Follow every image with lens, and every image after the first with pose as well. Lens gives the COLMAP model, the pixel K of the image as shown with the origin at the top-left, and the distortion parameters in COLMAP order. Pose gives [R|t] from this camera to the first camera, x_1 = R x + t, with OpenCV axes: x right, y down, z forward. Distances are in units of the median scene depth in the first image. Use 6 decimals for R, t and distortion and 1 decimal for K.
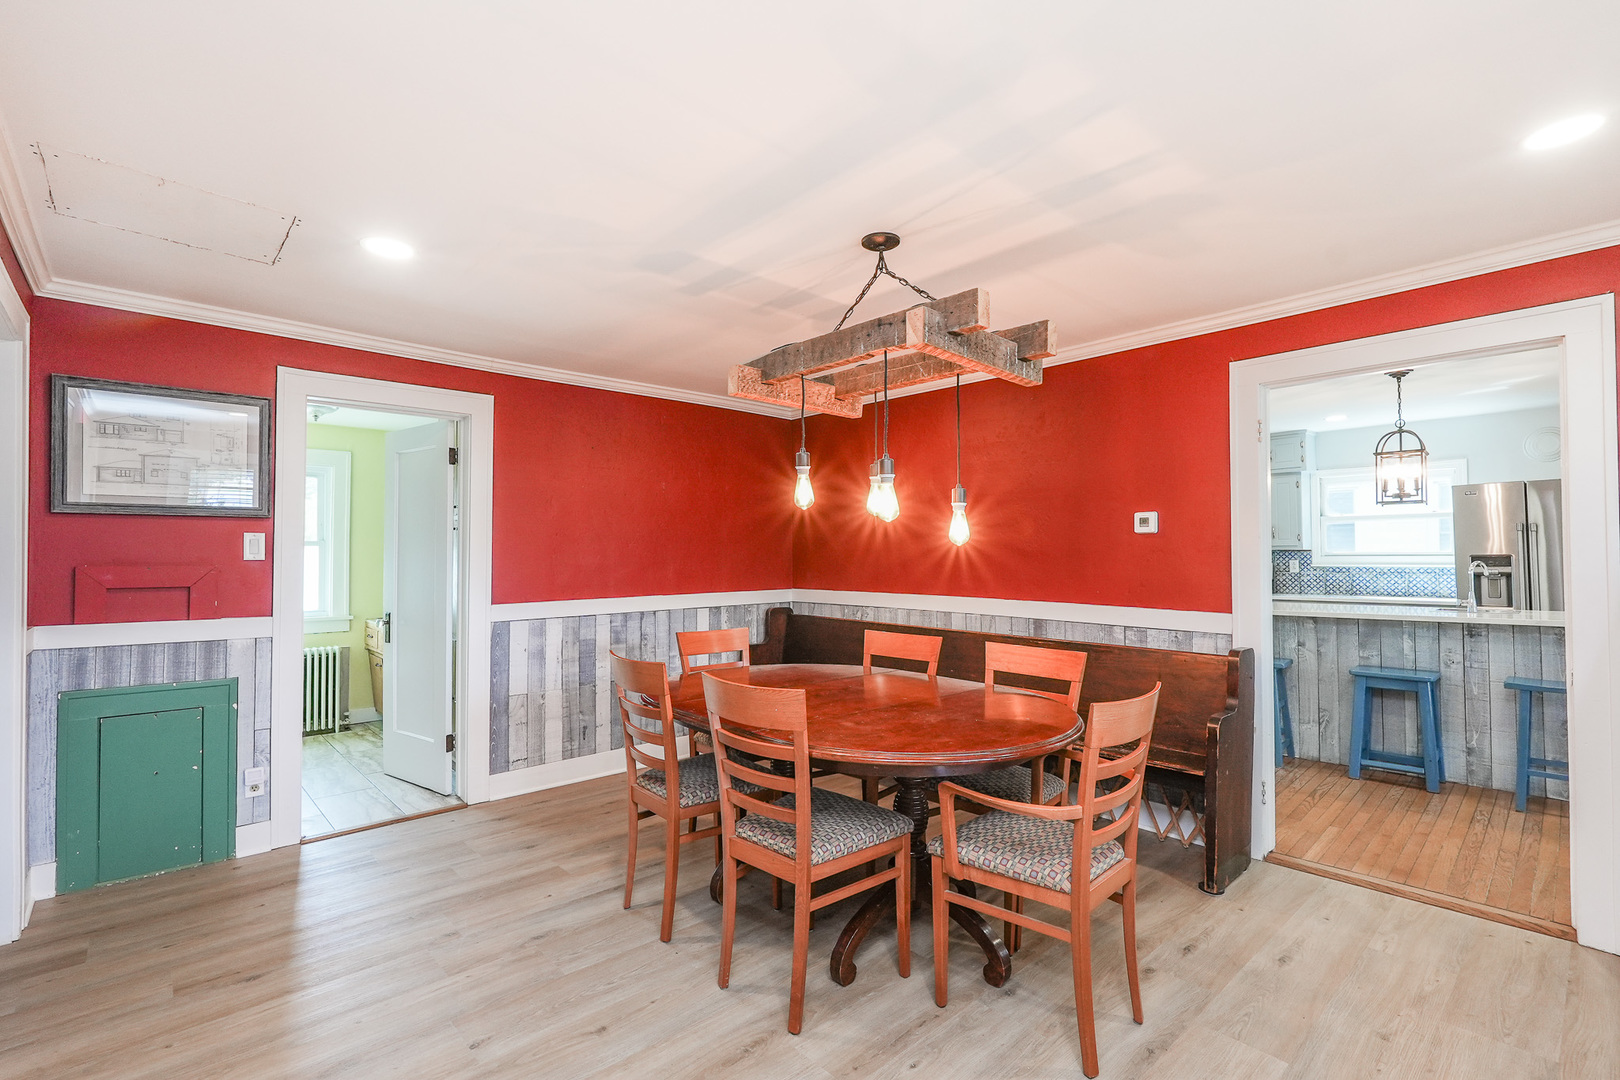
lens RADIAL K [[743.8, 0, 815.0], [0, 743.8, 550.9], [0, 0, 1]] dist [-0.016777, 0.007521]
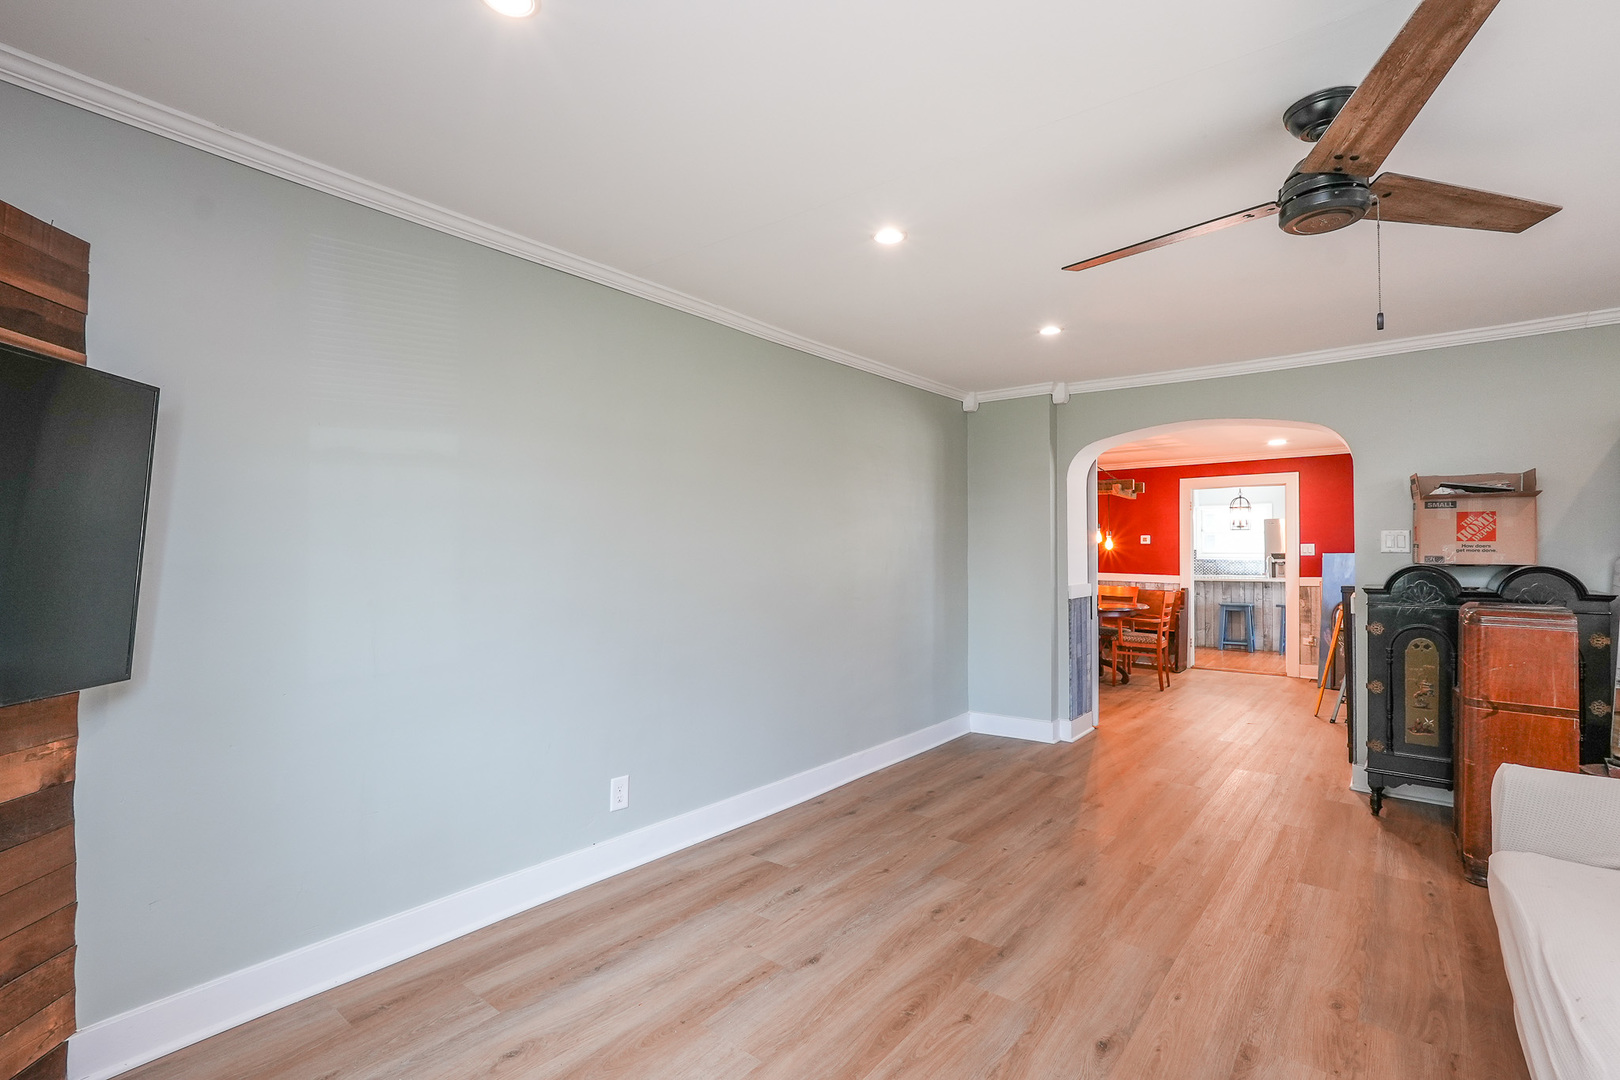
lens RADIAL K [[743.8, 0, 809.3], [0, 743.8, 546.1], [0, 0, 1]] dist [-0.016777, 0.007521]
pose [[0.990368, 0.008492, 0.138203, -0.887769], [-0.008645, 0.999963, 0.000501, -0.006978], [-0.138193, -0.001691, 0.990404, -1.143896]]
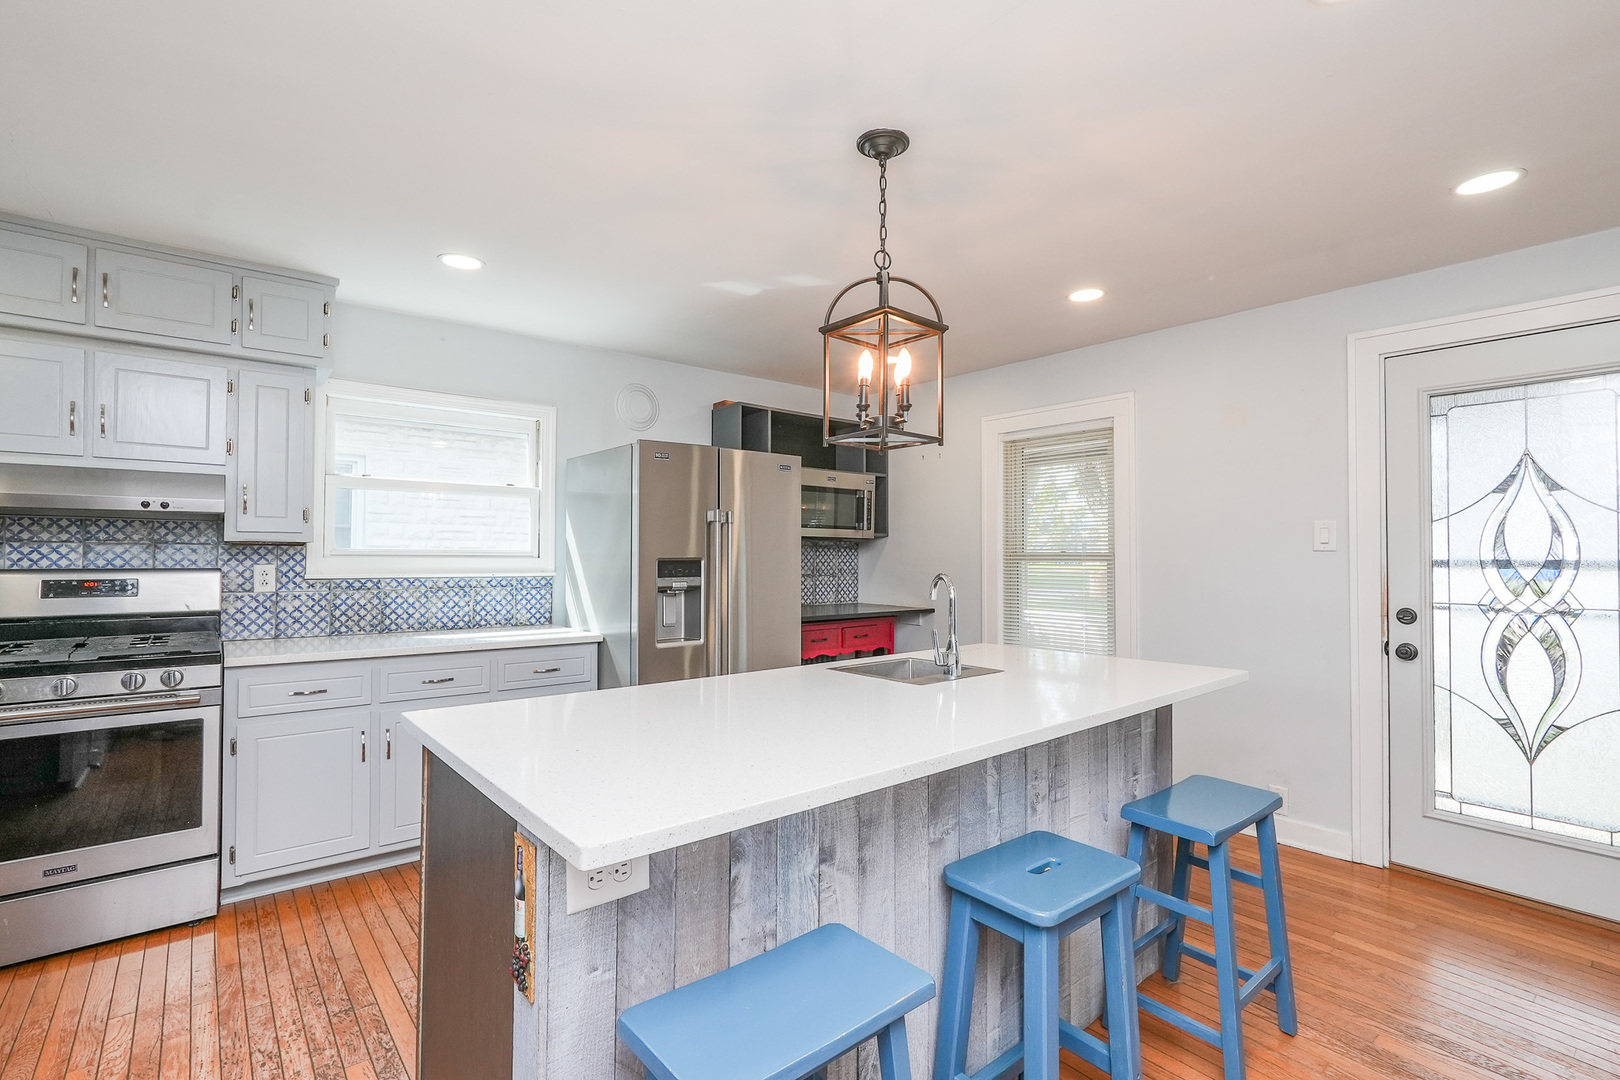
lens RADIAL K [[743.8, 0, 805.1], [0, 743.8, 542.1], [0, 0, 1]] dist [-0.016777, 0.007521]
pose [[0.076097, 0.022374, 0.996849, 0.344140], [-0.016262, 0.999643, -0.021195, 0.004262], [-0.996968, -0.014598, 0.076434, 0.978580]]
